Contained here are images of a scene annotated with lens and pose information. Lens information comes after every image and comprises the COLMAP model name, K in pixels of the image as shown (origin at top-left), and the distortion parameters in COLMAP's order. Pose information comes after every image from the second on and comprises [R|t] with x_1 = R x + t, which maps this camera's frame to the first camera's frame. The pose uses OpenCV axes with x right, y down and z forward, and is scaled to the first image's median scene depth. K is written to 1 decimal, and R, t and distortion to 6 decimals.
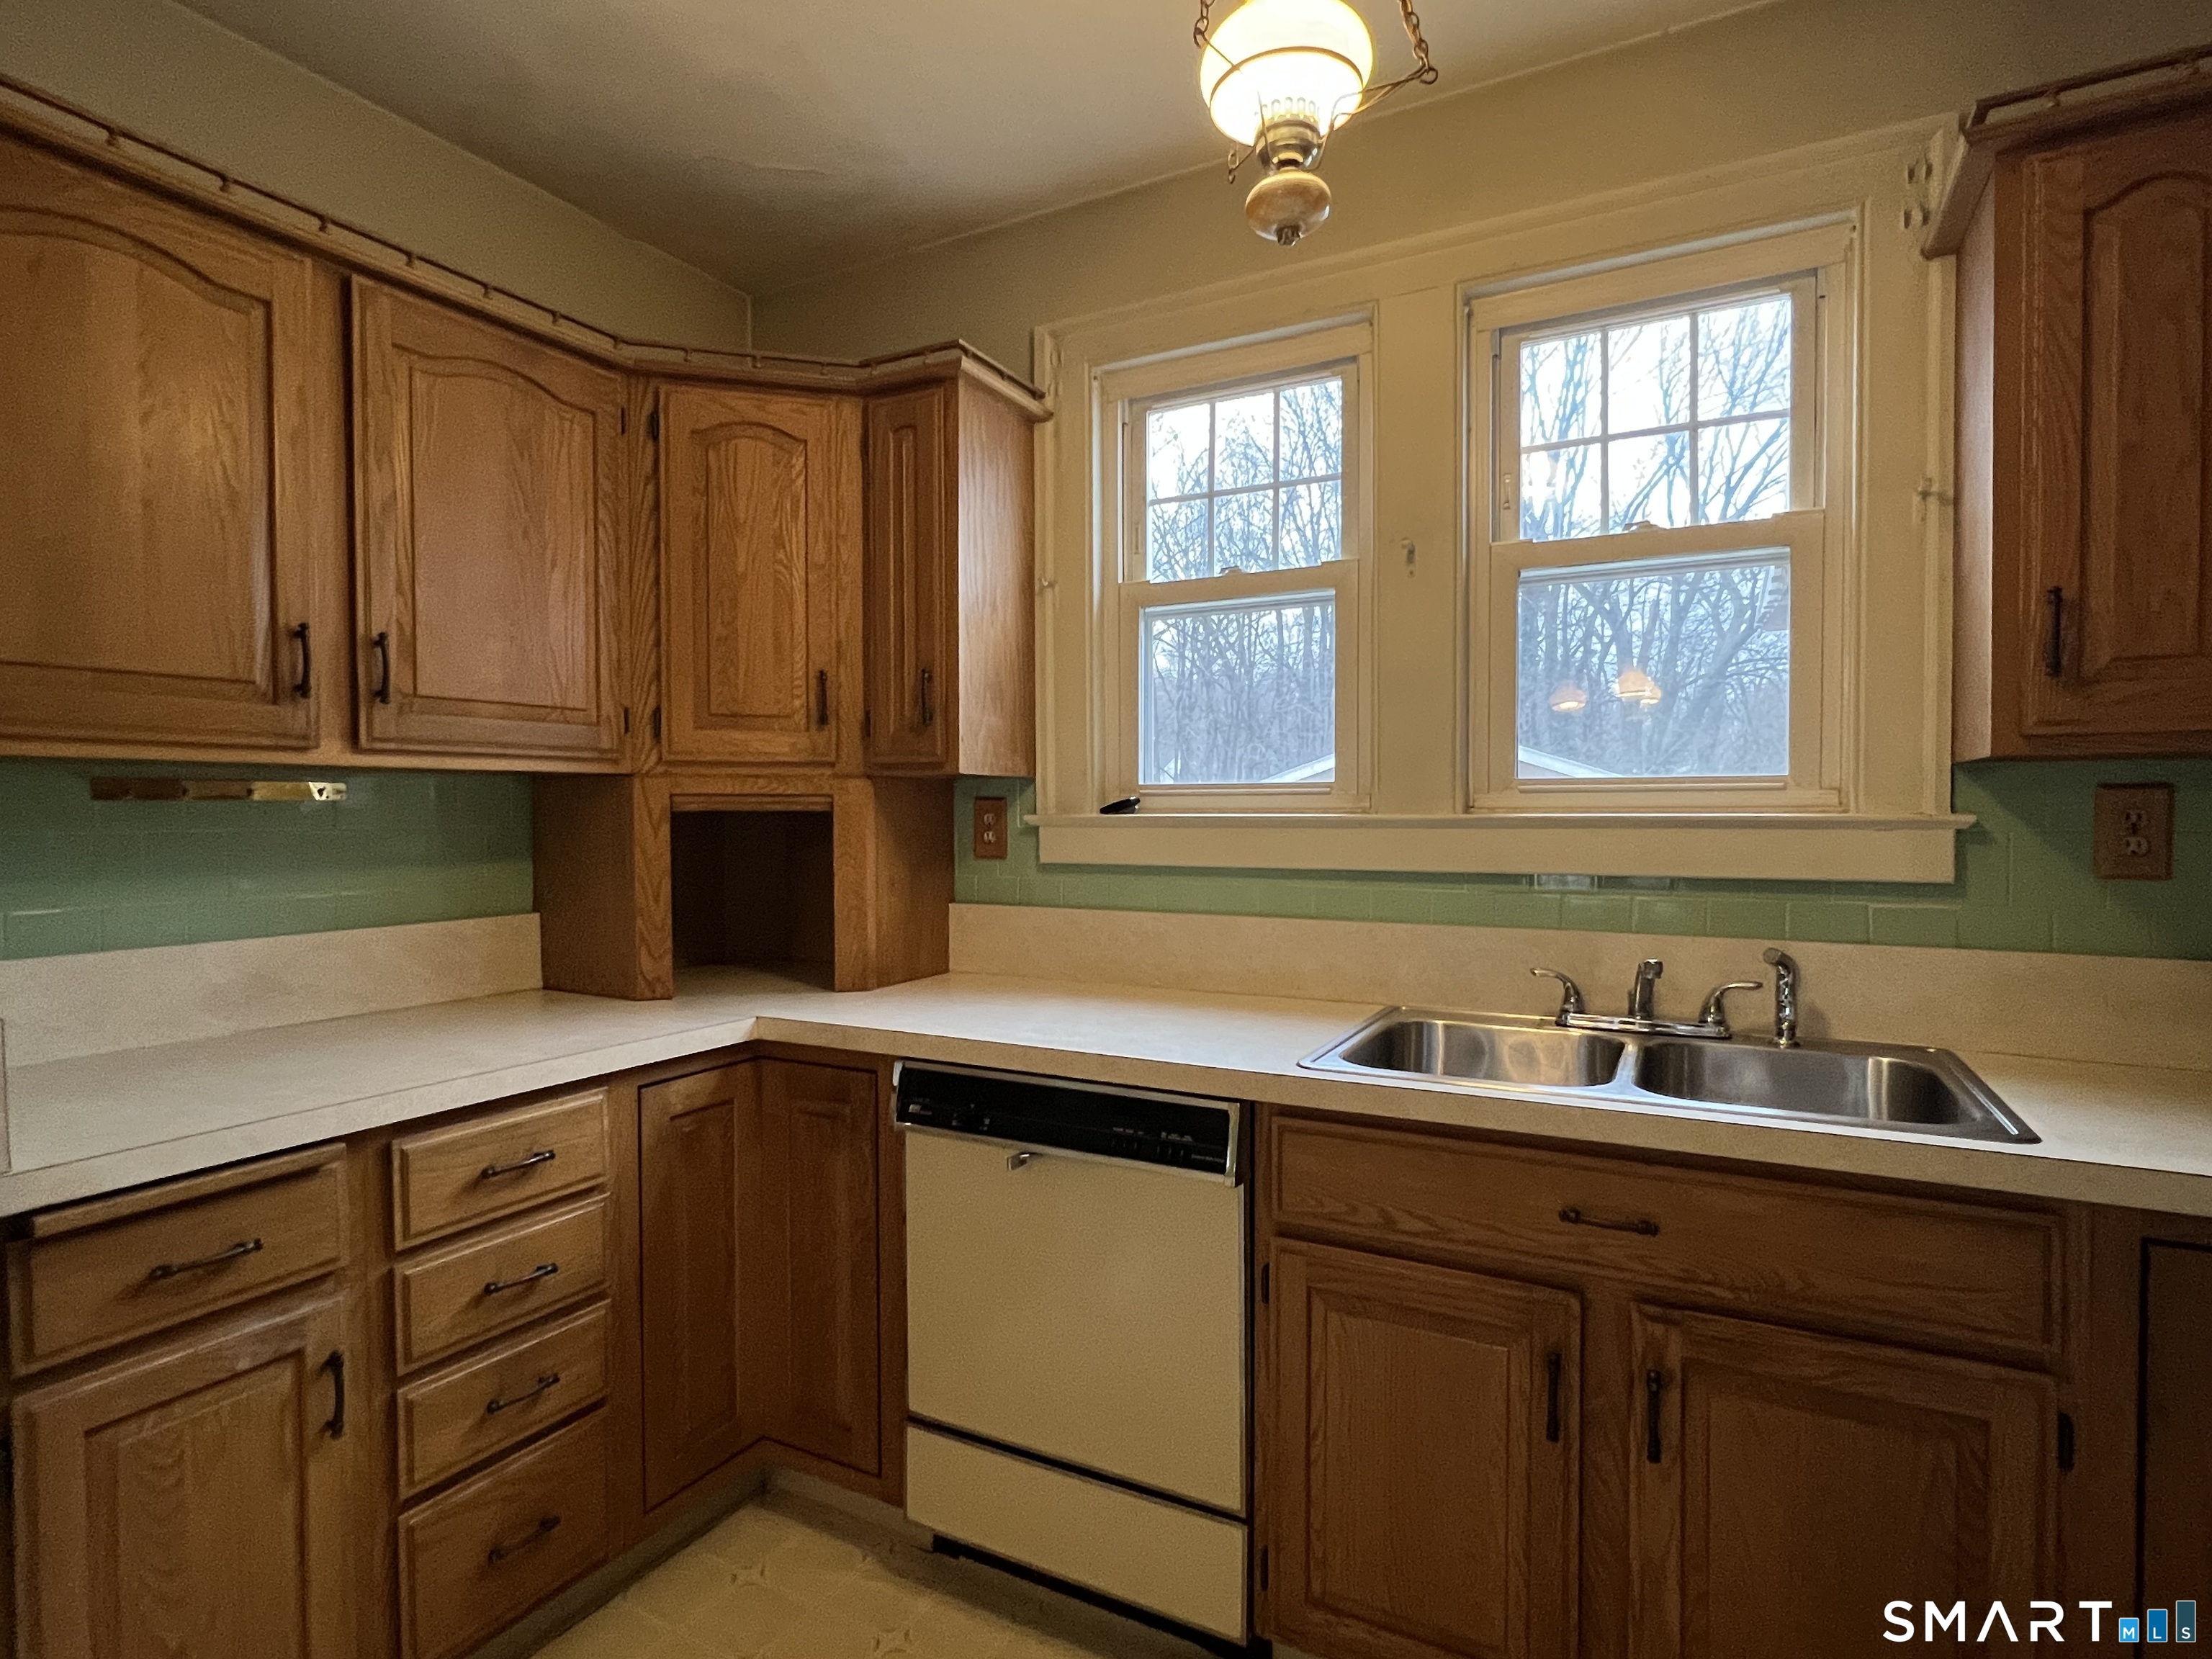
lens RADIAL K [[1148.9, 0, 1095.1], [0, 1148.9, 834.9], [0, 0, 1]] dist [-0.005409, 0.000583]
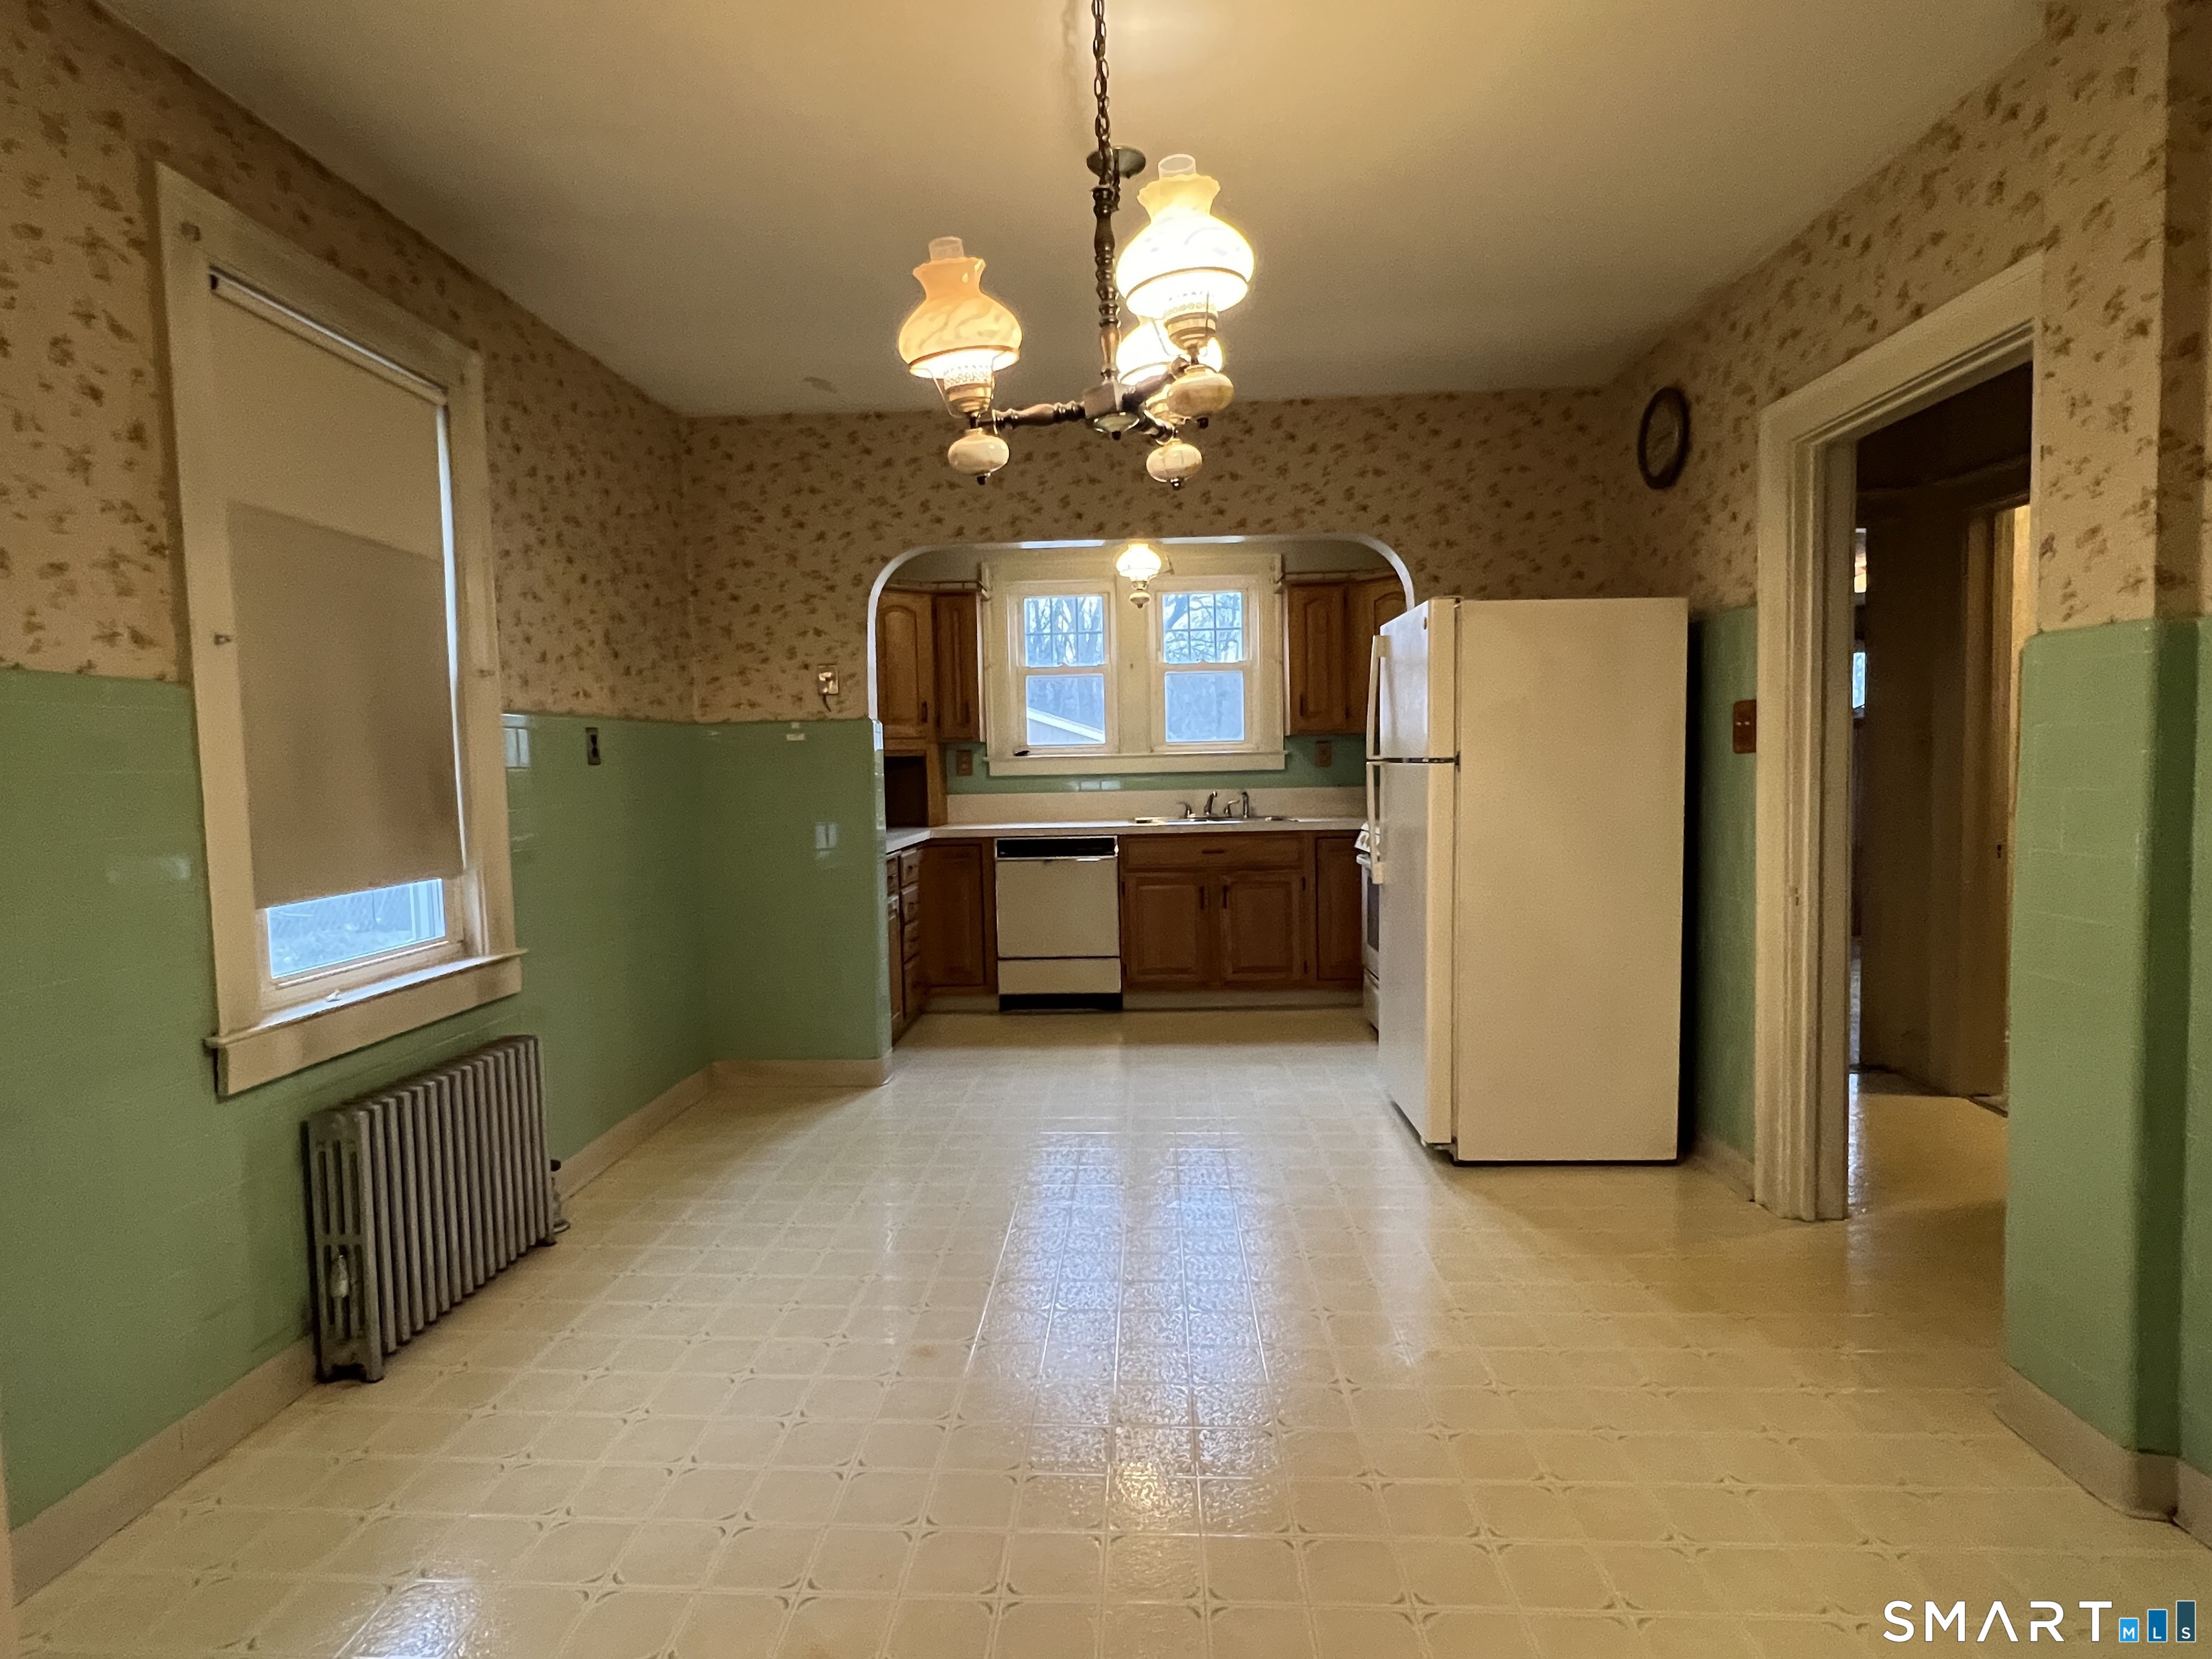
lens RADIAL K [[1150.6, 0, 1092.9], [0, 1150.6, 831.9], [0, 0, 1]] dist [-0.005271, 0.000777]
pose [[0.898605, -0.043780, 0.436568, -1.259546], [0.029159, 0.998768, 0.040141, 0.068736], [-0.437788, -0.023342, 0.898775, -1.817023]]
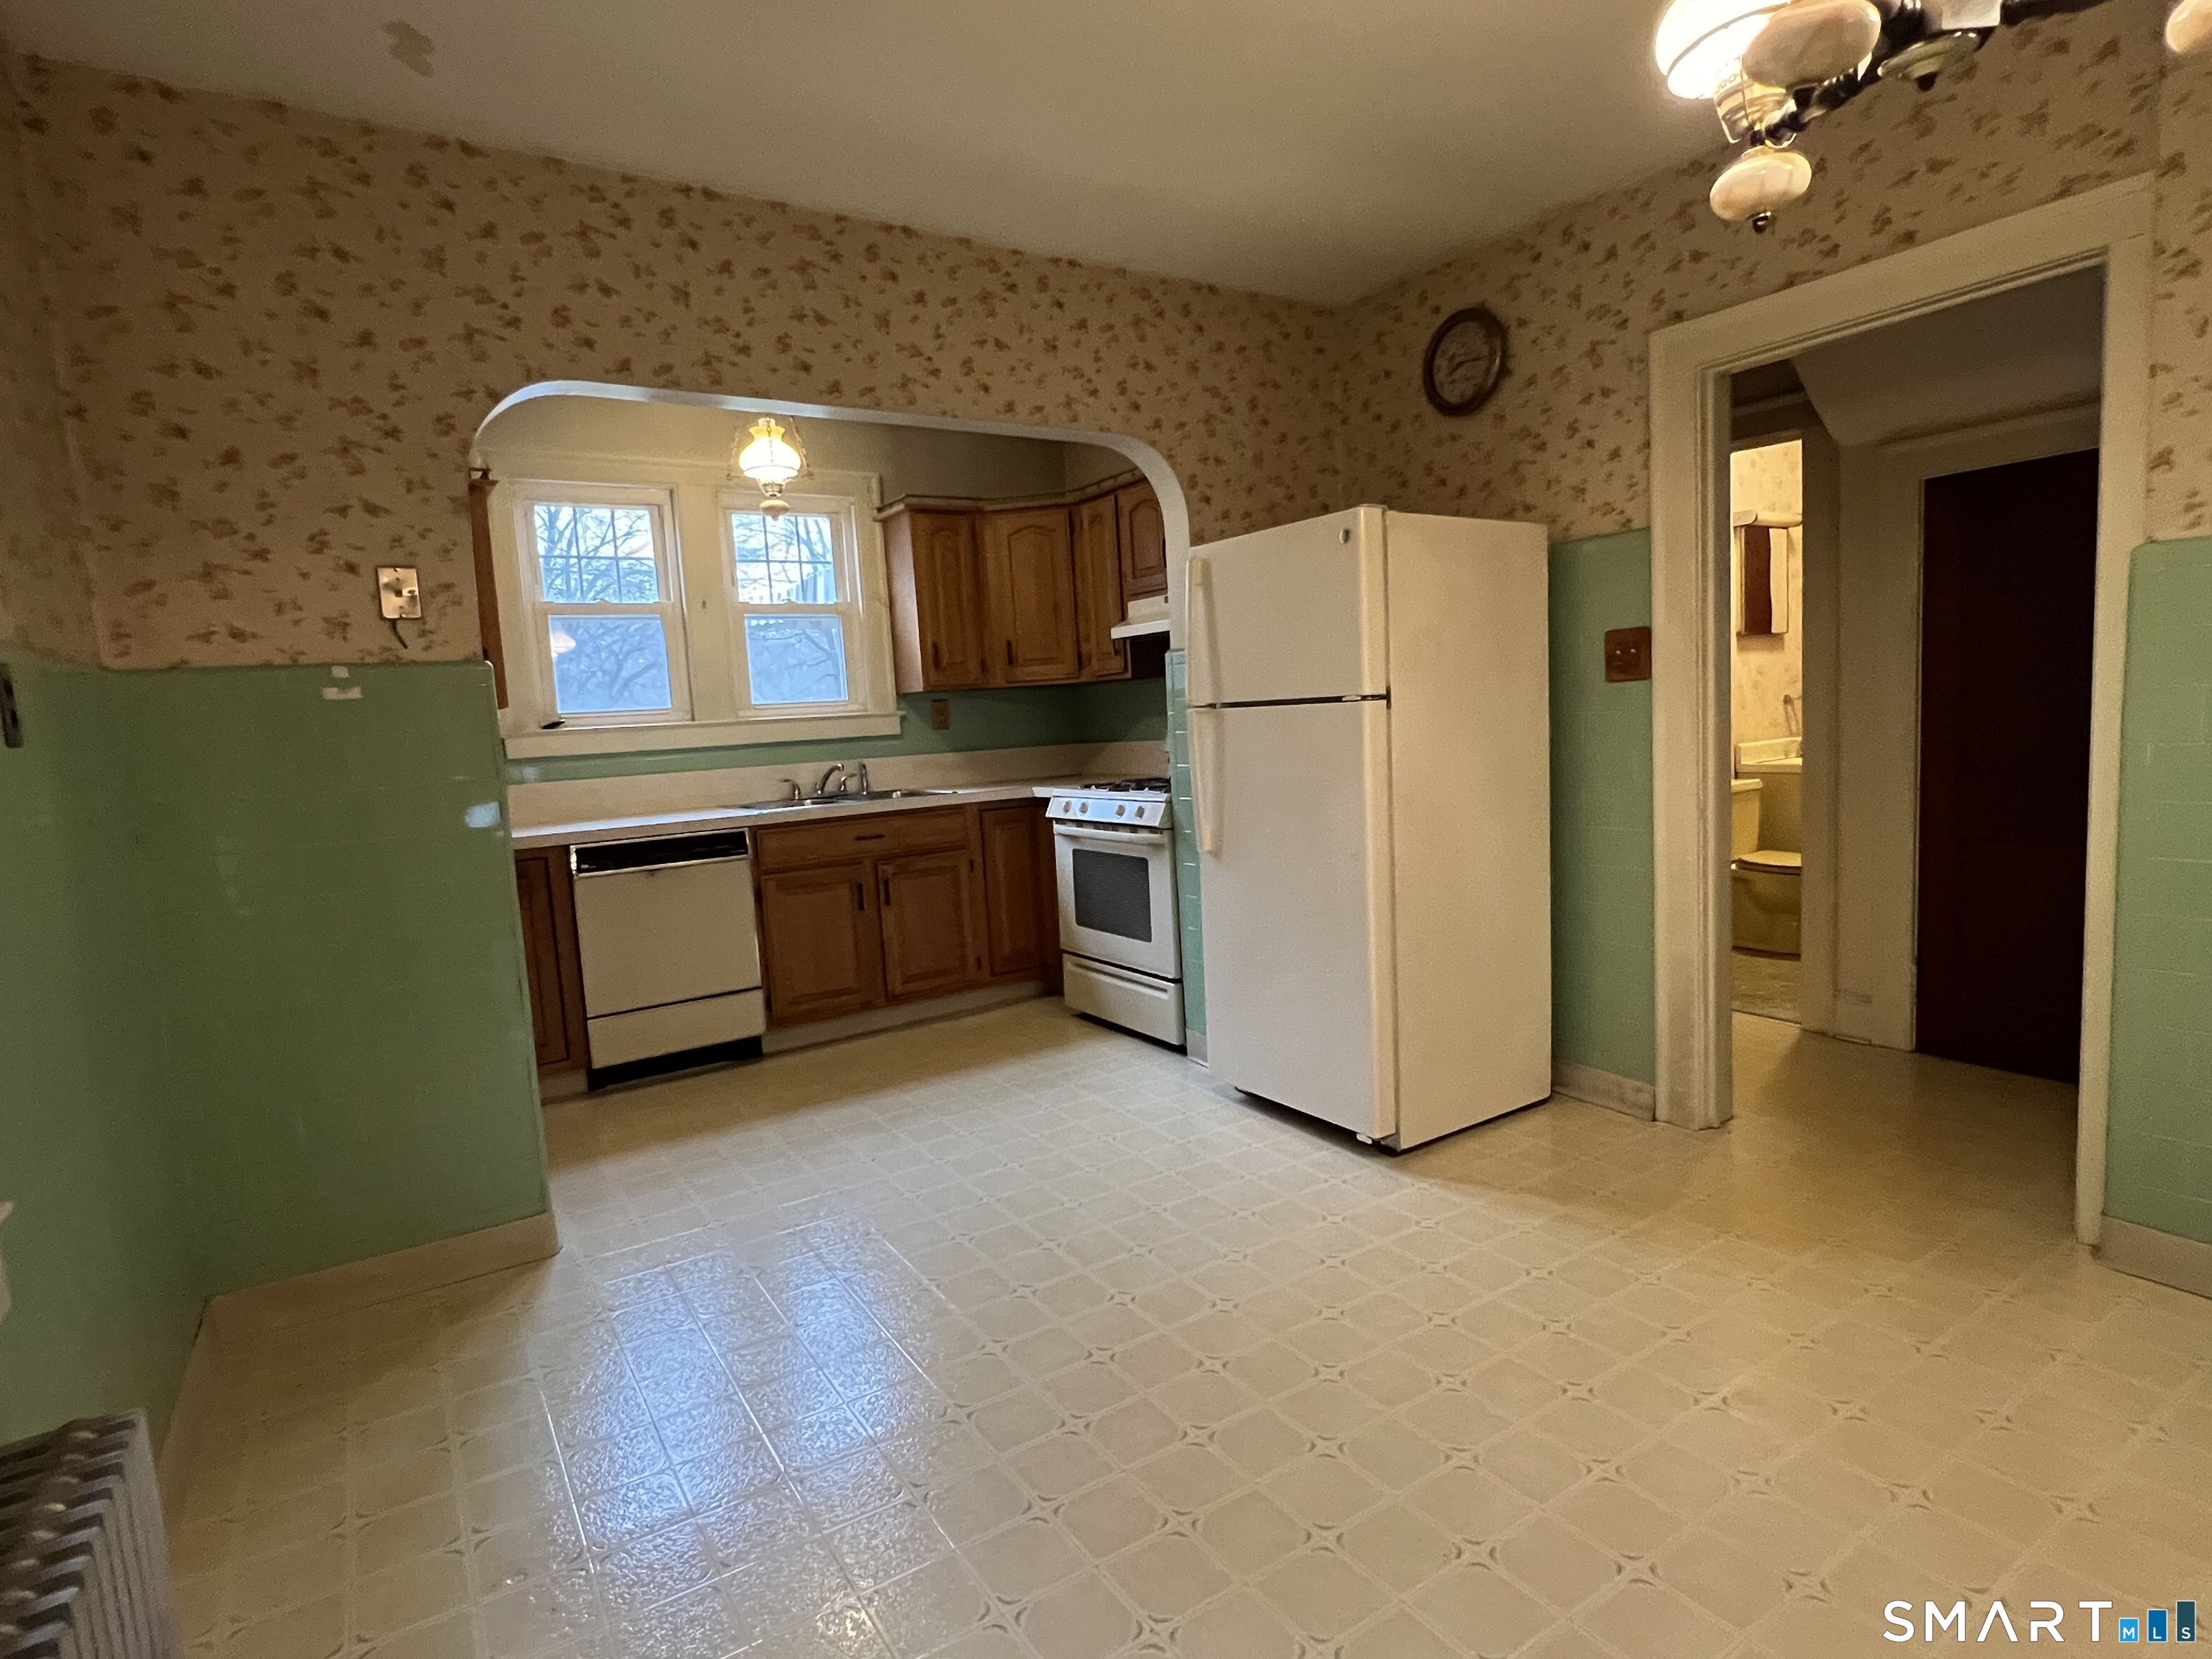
lens RADIAL K [[1148.9, 0, 1095.1], [0, 1148.9, 834.9], [0, 0, 1]] dist [-0.005409, 0.000583]
pose [[0.475855, -0.118135, 0.871554, -1.531444], [0.075218, 0.992774, 0.093498, 0.055741], [-0.876302, 0.021065, 0.481302, -0.823260]]
